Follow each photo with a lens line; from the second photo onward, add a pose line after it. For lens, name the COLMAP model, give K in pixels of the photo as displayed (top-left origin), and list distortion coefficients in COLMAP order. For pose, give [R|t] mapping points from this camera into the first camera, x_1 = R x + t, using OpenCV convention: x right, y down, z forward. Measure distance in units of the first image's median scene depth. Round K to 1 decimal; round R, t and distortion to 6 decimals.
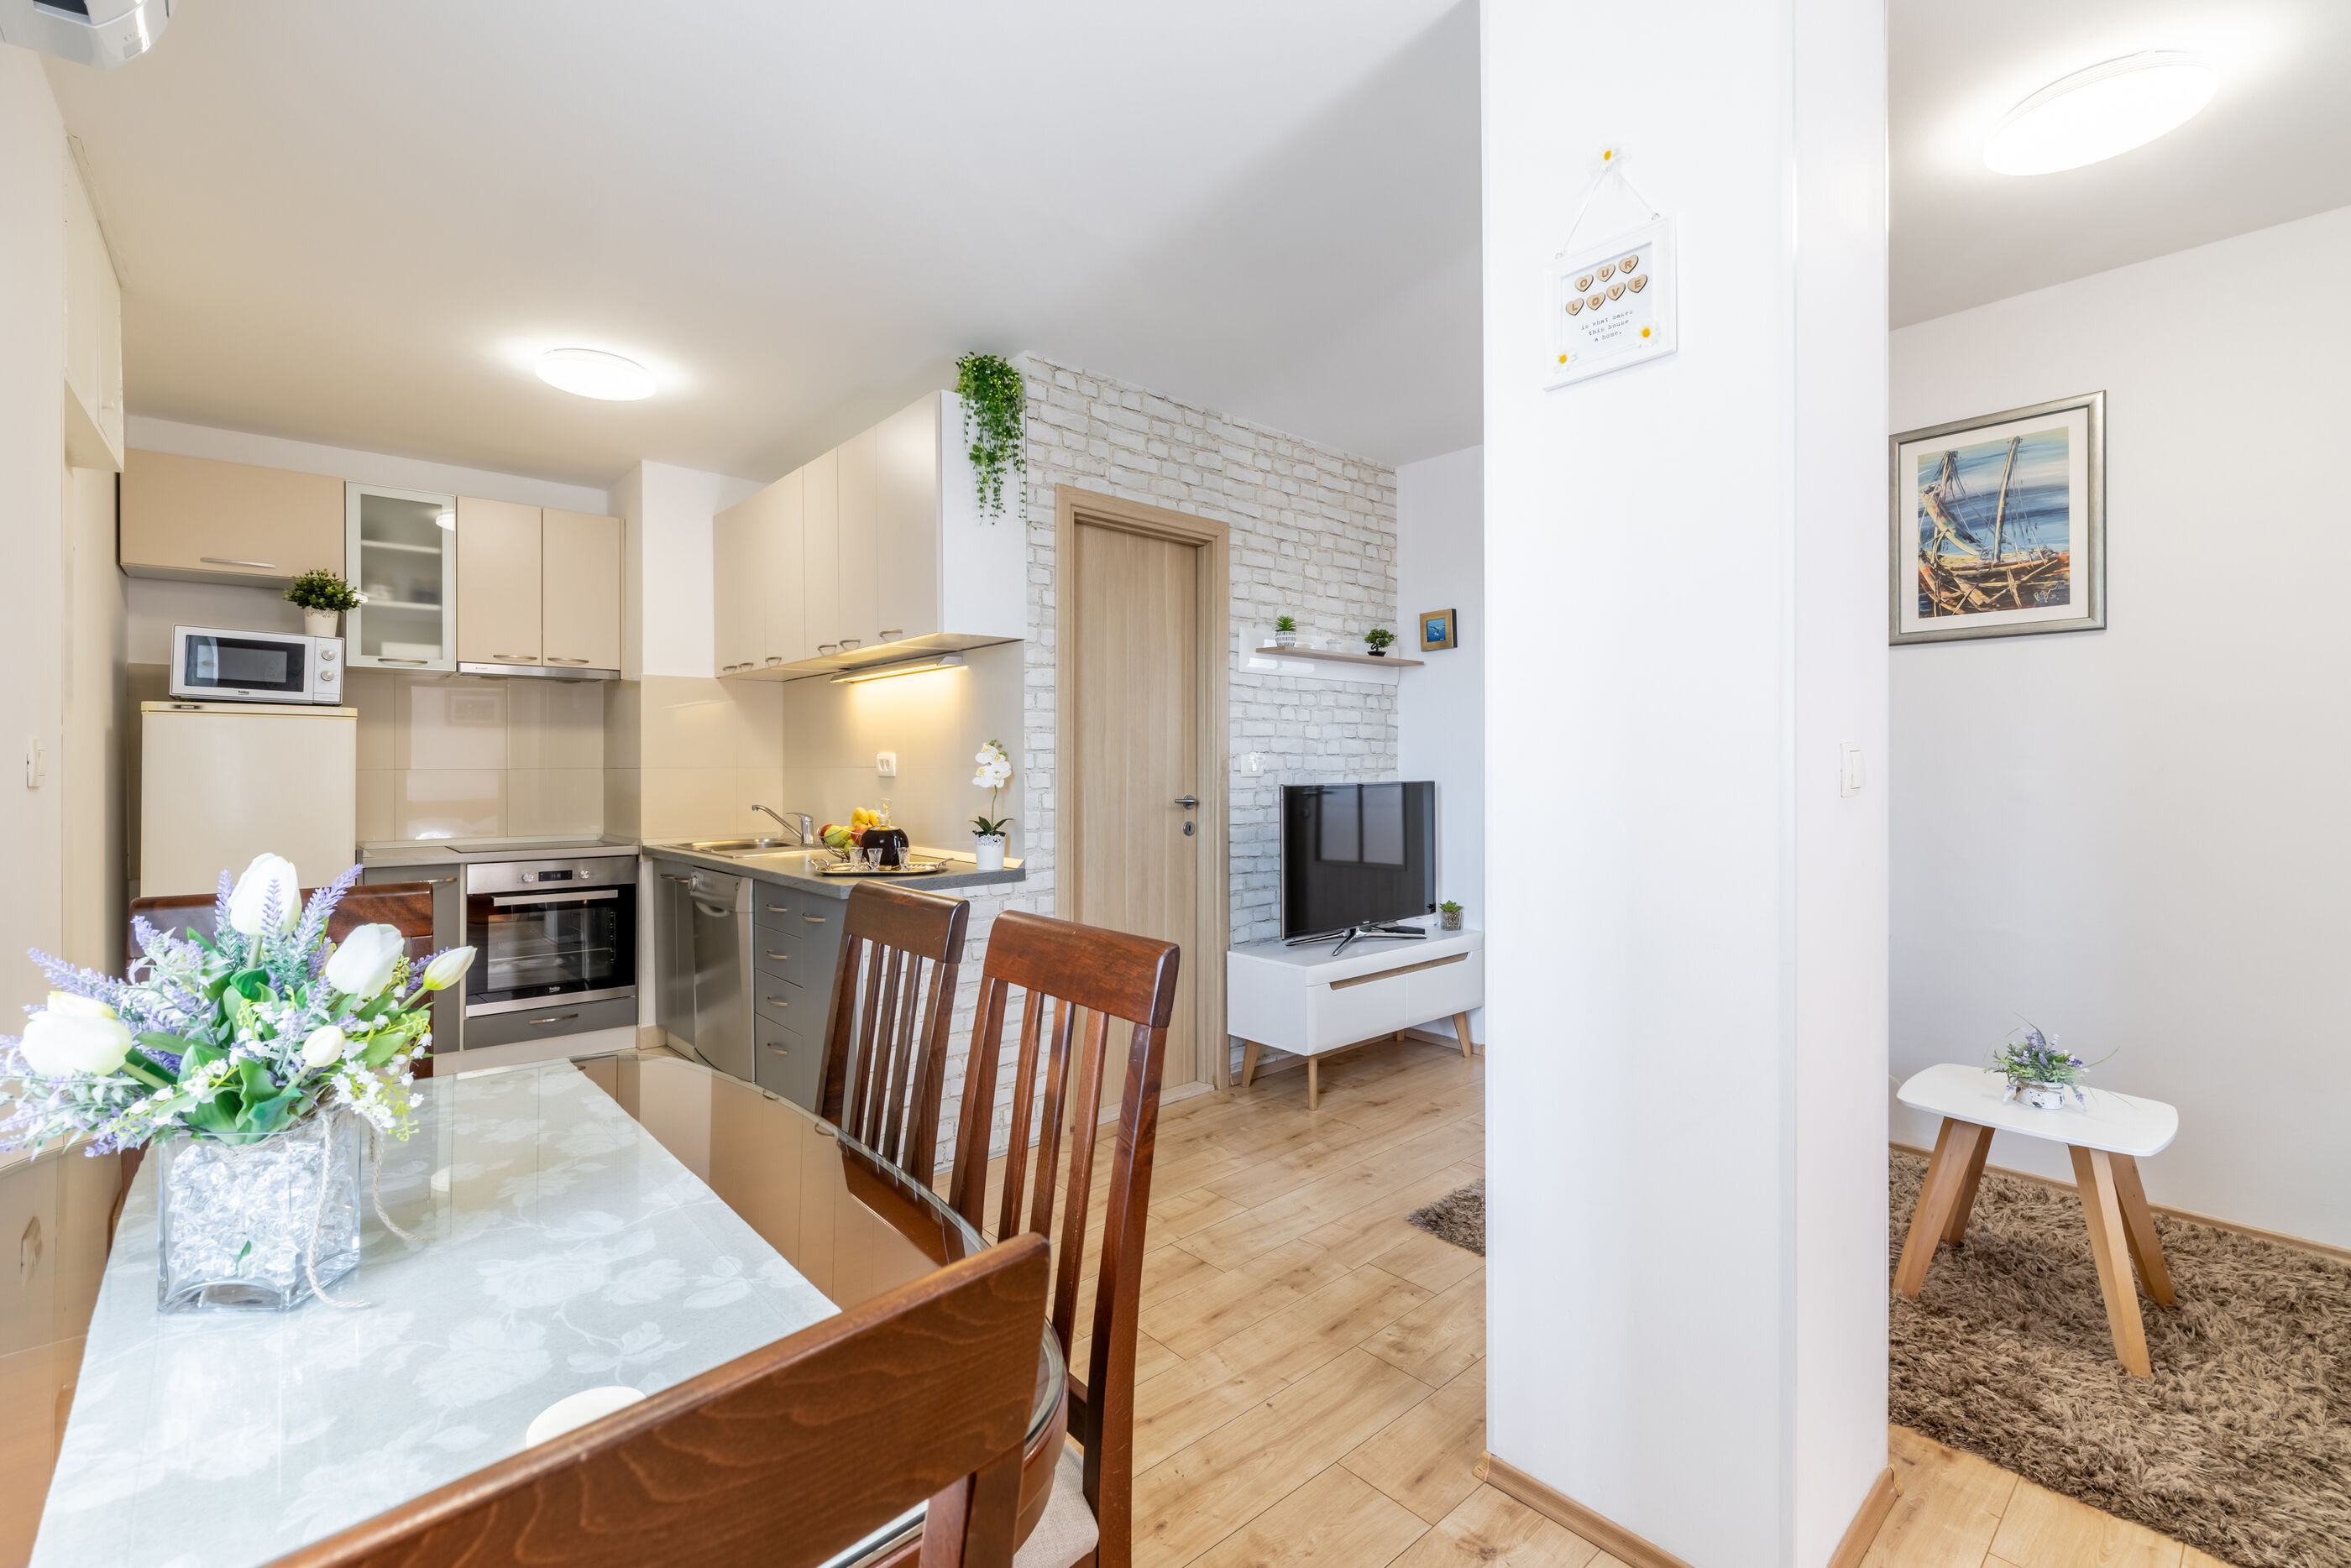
lens RADIAL K [[1021.4, 0, 1163.9], [0, 1021.4, 767.0], [0, 0, 1]] dist [0.001184, 0.000334]
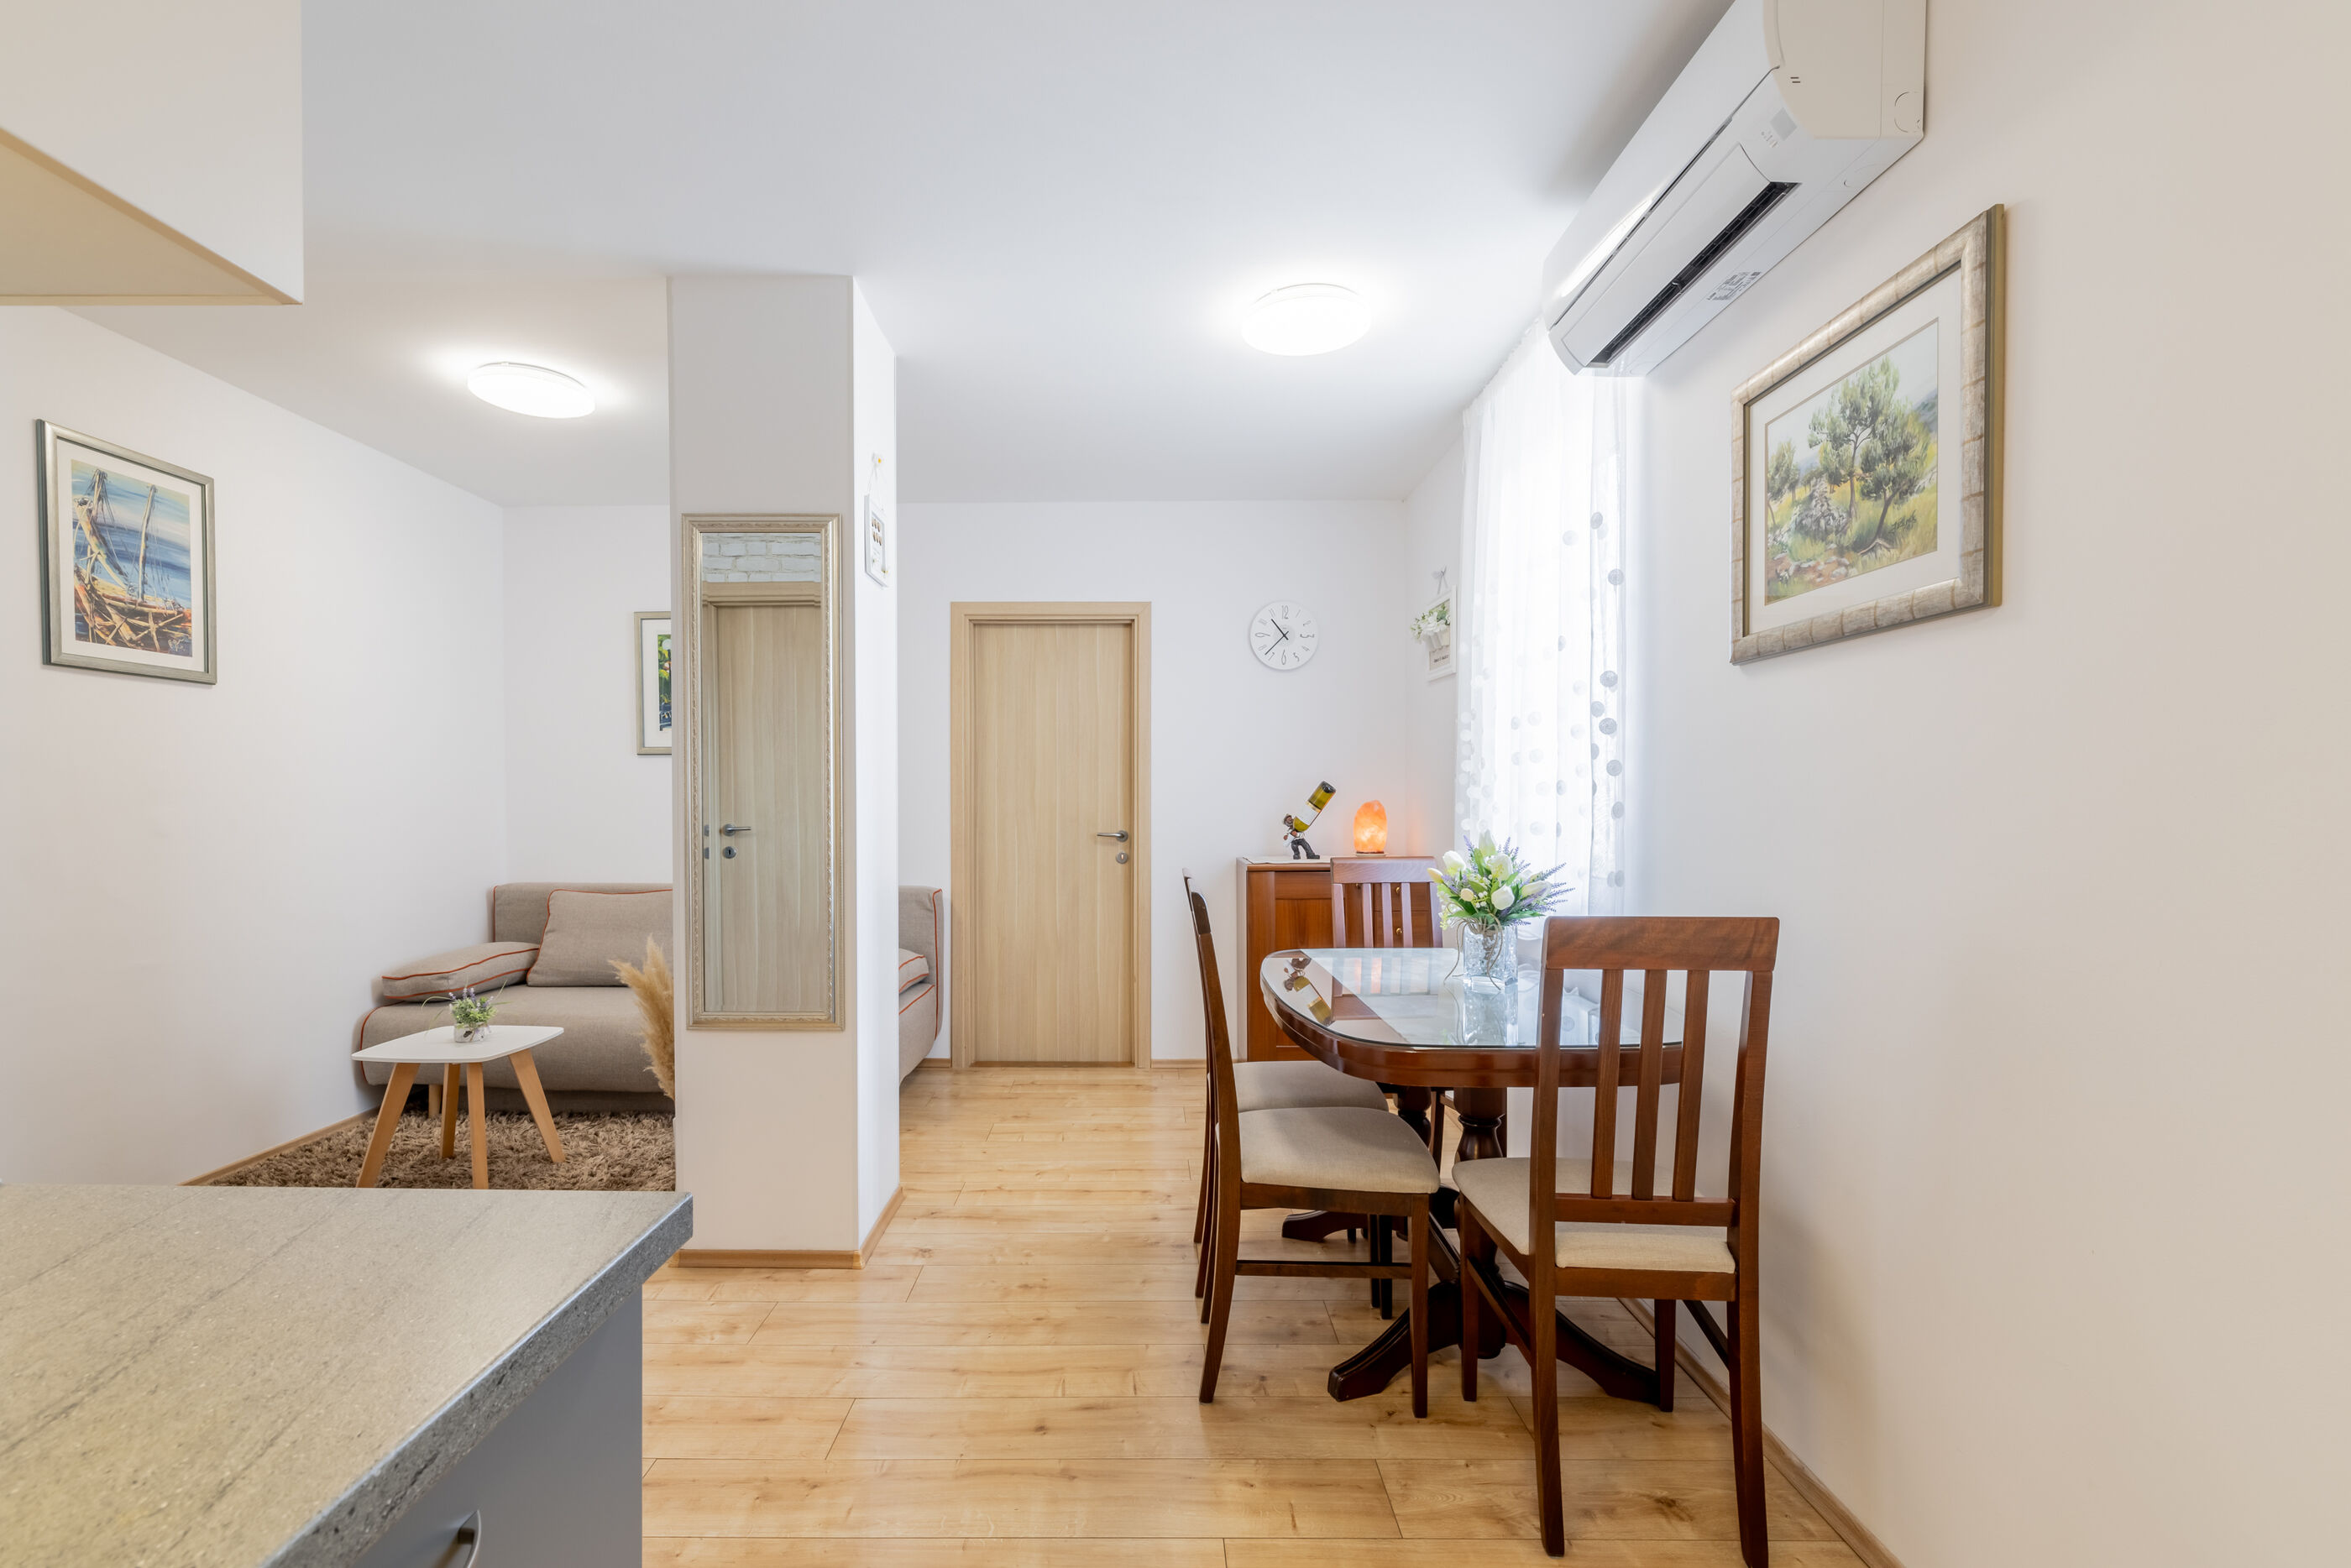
lens RADIAL K [[1023.4, 0, 1131.7], [0, 1023.4, 814.8], [0, 0, 1]] dist [0.002333, 0.000030]
pose [[-0.743028, -0.006081, 0.669233, -0.535771], [0.004053, 0.999900, 0.013585, 0.001057], [-0.669248, 0.012806, -0.742929, 0.990079]]
